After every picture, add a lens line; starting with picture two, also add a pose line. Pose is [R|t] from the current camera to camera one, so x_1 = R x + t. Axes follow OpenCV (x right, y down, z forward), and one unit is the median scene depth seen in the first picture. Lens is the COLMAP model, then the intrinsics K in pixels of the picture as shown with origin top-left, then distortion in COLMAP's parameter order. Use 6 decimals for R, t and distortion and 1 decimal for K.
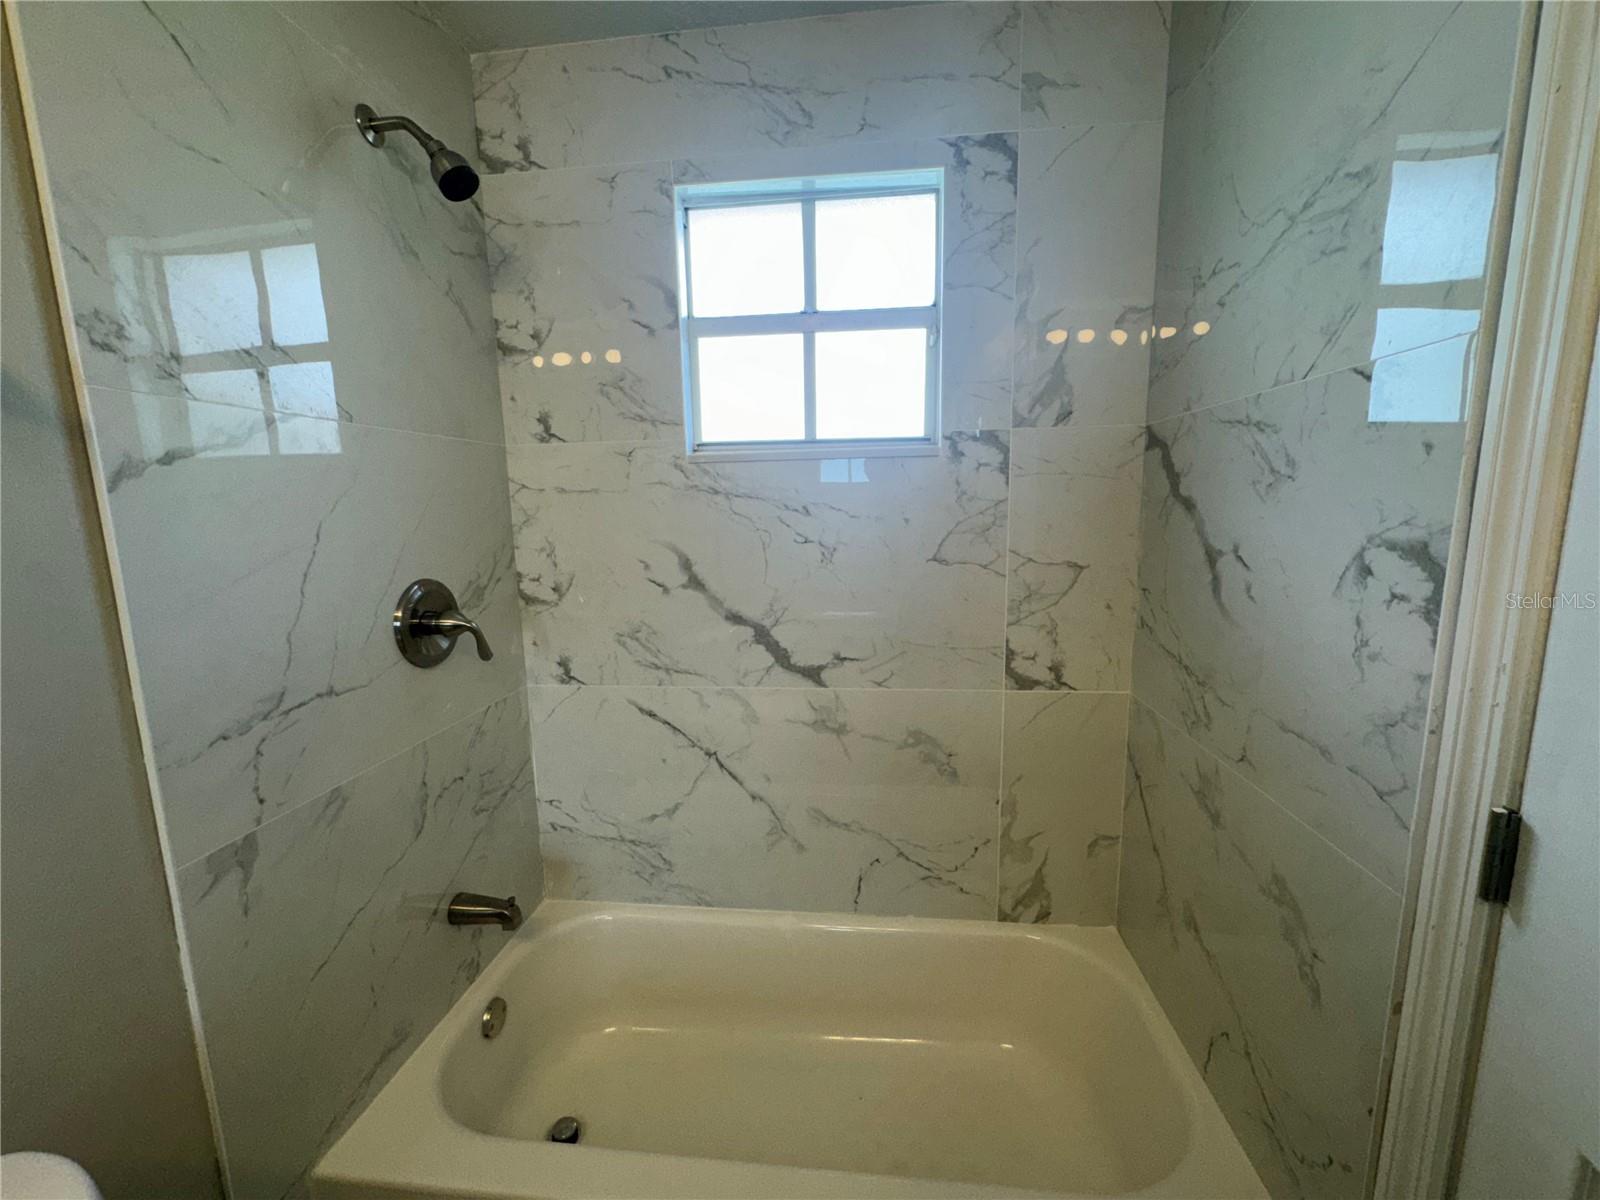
lens RADIAL K [[639.1, 0, 800.5], [0, 639.1, 595.9], [0, 0, 1]] dist [-0.002589, -0.000022]
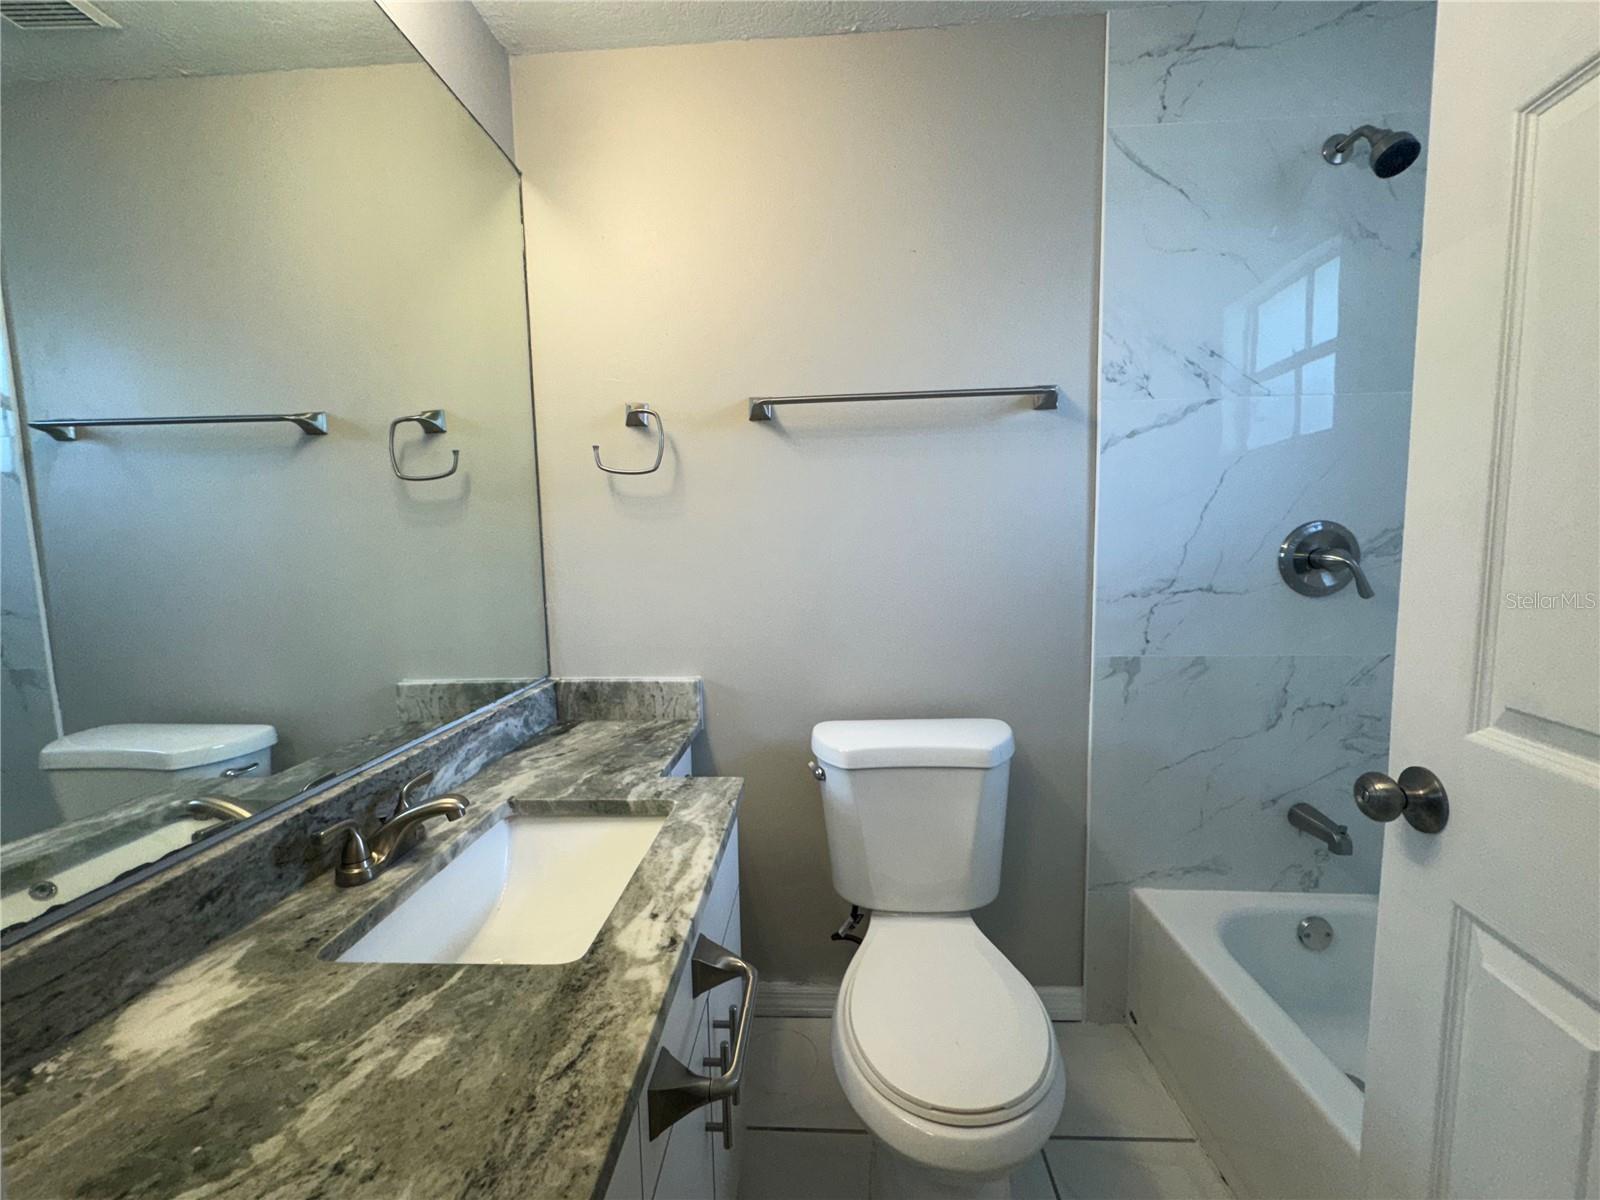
lens RADIAL K [[639.1, 0, 800.5], [0, 639.1, 595.9], [0, 0, 1]] dist [-0.002589, -0.000022]
pose [[0.051999, 0.106940, -0.992905, 0.570392], [-0.133093, 0.986123, 0.099240, 0.128602], [0.989739, 0.126988, 0.065511, -0.003309]]
